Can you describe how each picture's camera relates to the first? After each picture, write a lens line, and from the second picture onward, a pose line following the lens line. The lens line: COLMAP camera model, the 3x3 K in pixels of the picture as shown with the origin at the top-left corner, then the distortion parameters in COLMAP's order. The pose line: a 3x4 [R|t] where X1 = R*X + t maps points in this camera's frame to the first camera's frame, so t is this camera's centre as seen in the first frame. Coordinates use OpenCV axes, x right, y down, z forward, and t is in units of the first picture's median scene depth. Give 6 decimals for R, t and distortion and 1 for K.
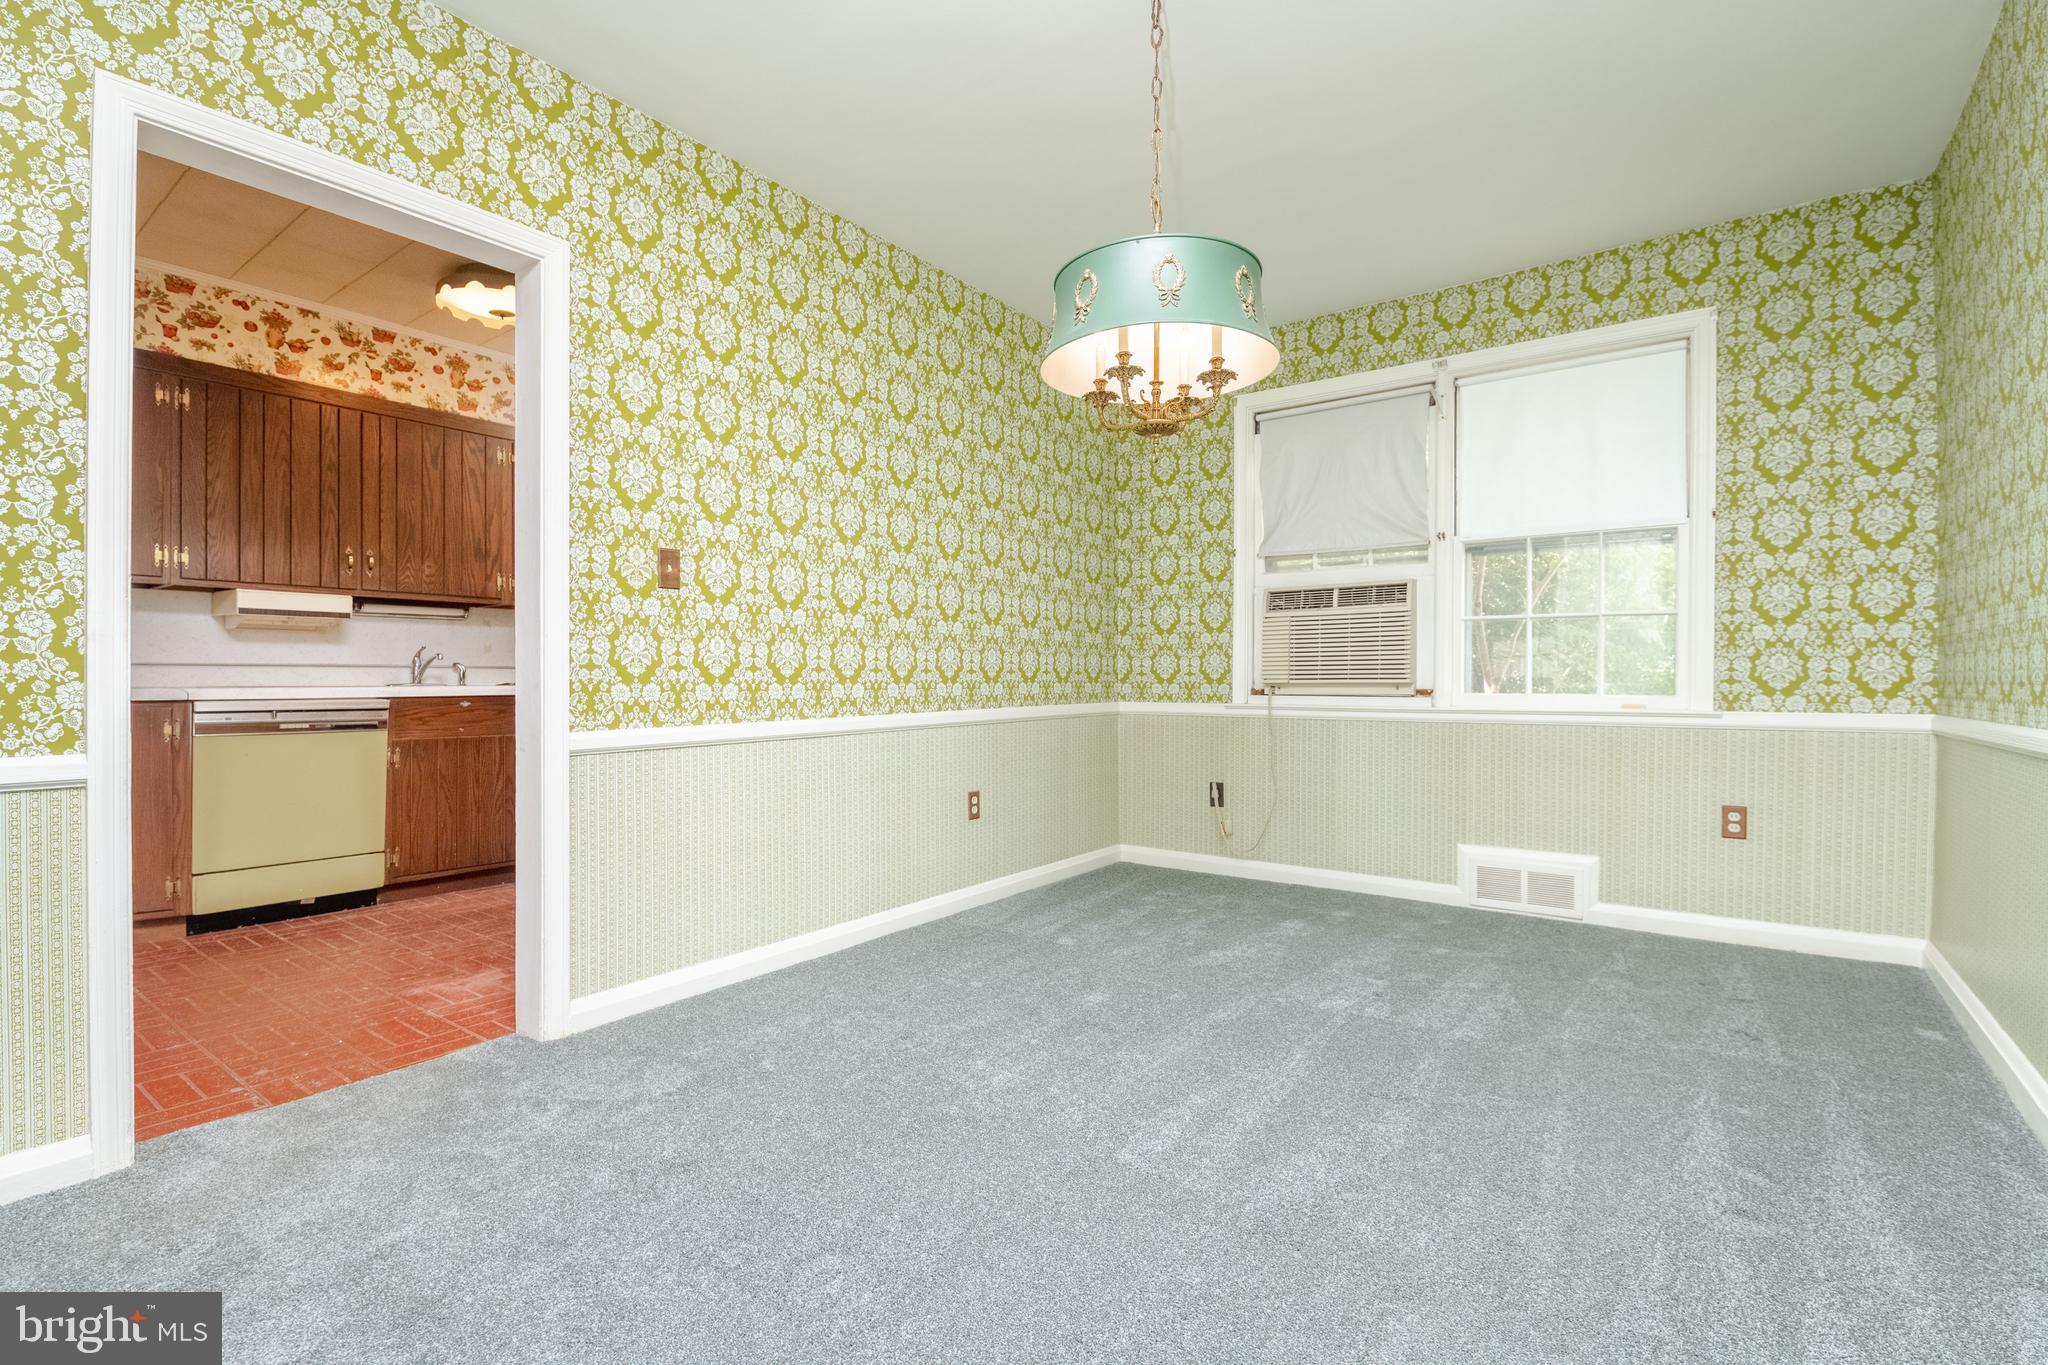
lens RADIAL K [[957.7, 0, 1024.9], [0, 957.7, 675.4], [0, 0, 1]] dist [-0.003786, -0.004112]
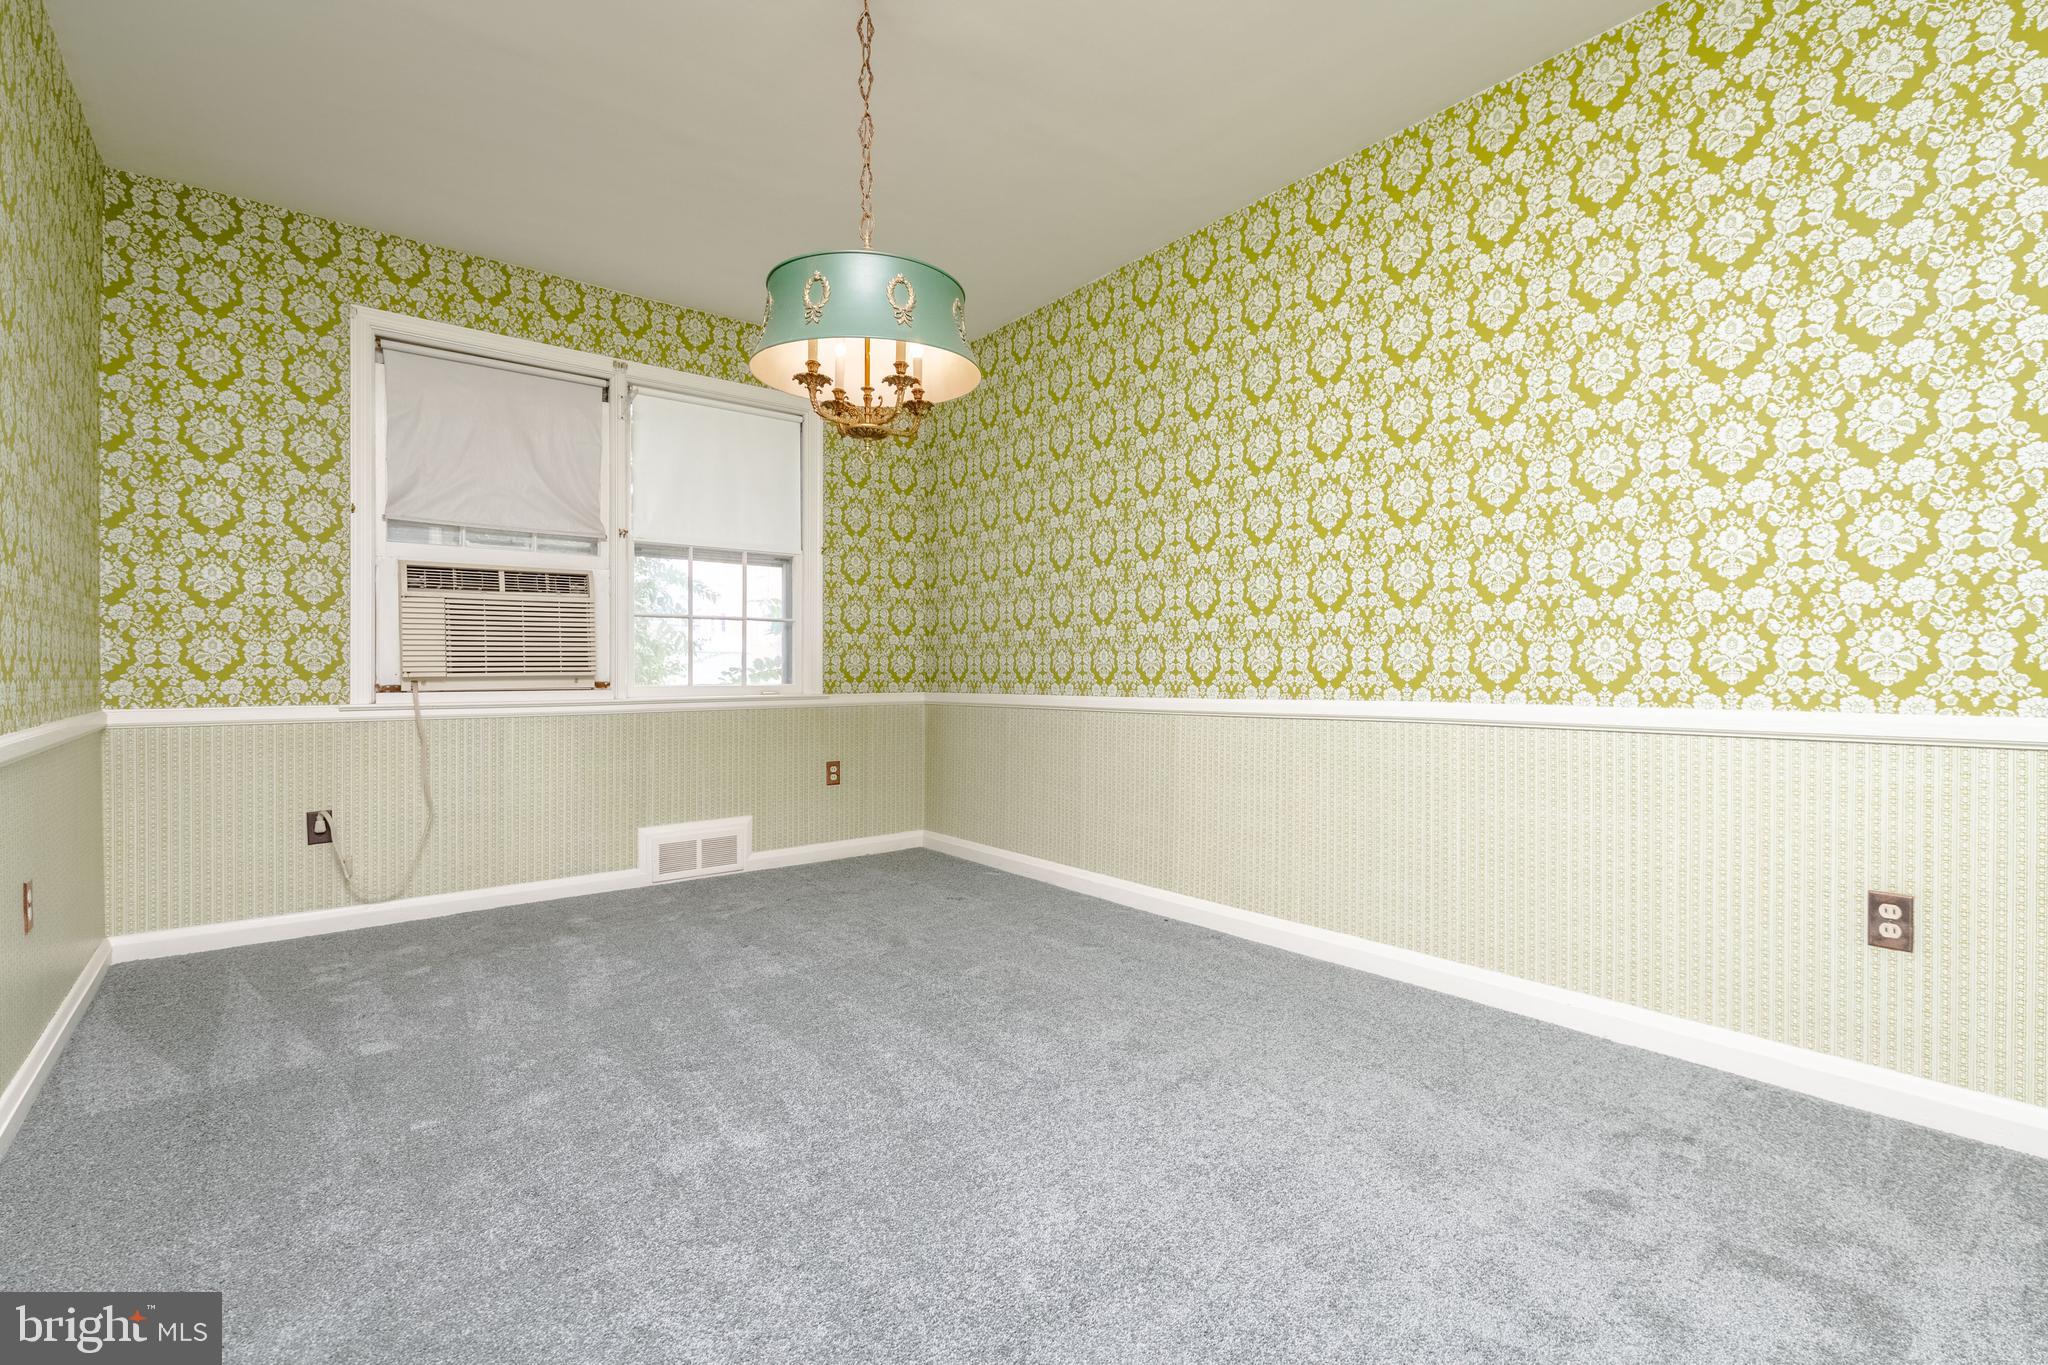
lens RADIAL K [[957.7, 0, 1054.3], [0, 957.7, 675.3], [0, 0, 1]] dist [-0.003786, -0.004112]
pose [[0.204362, -0.007538, 0.978866, -0.489499], [-0.003584, 0.999958, 0.008449, -0.002807], [-0.978889, -0.005235, 0.204327, 0.339550]]
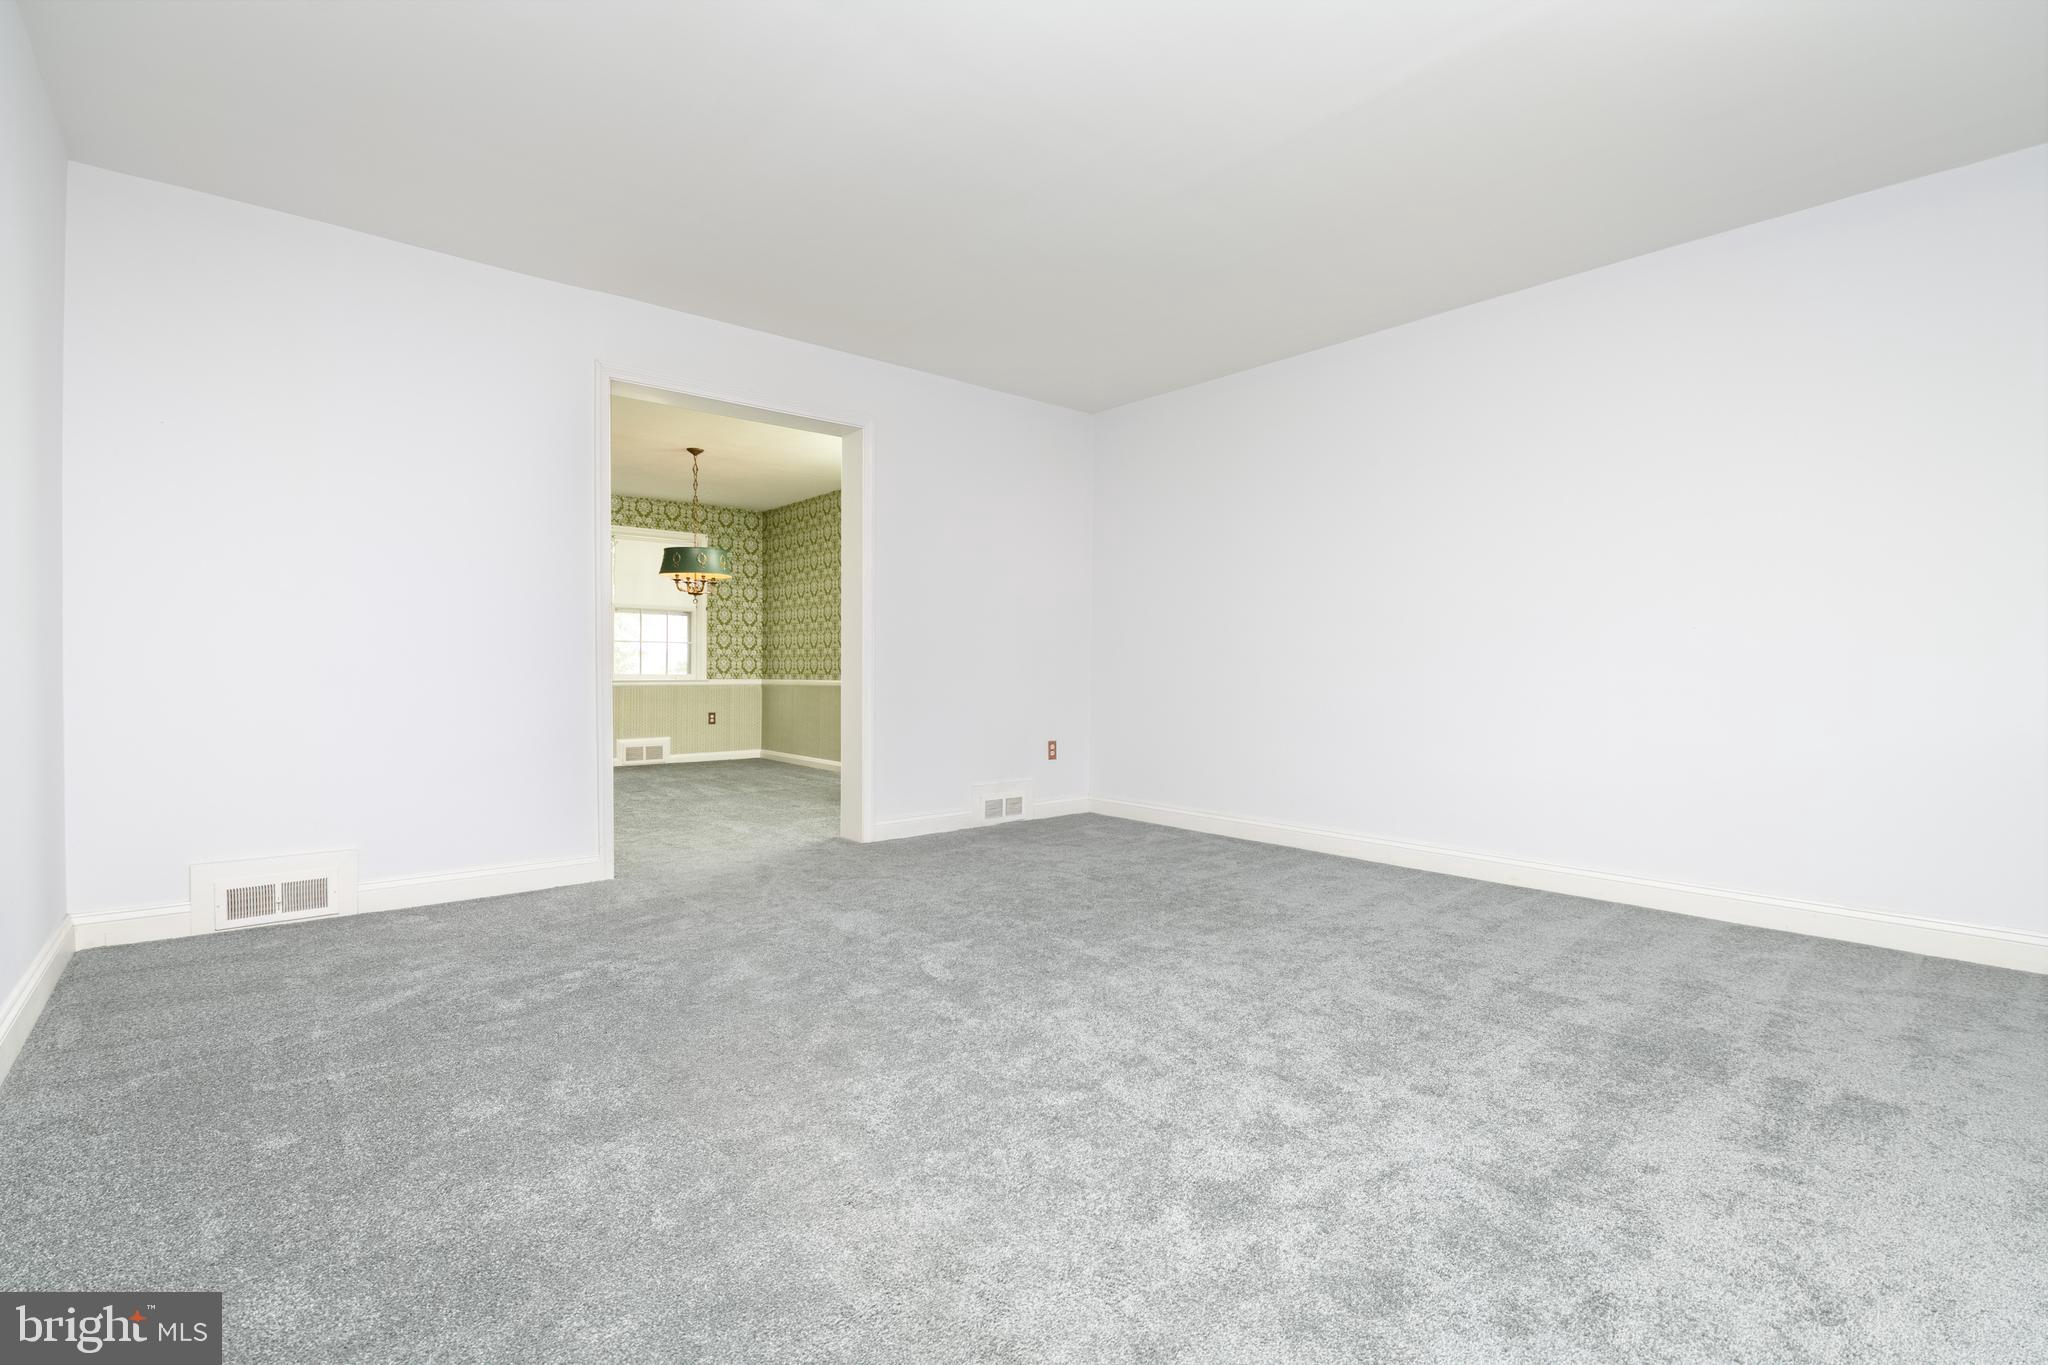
lens RADIAL K [[957.7, 0, 1016.4], [0, 957.7, 676.5], [0, 0, 1]] dist [-0.003786, -0.004112]
pose [[0.224383, -0.008398, 0.974465, -1.580927], [-0.007996, 0.999913, 0.010459, -0.006783], [-0.974468, -0.010138, 0.224296, -0.451639]]
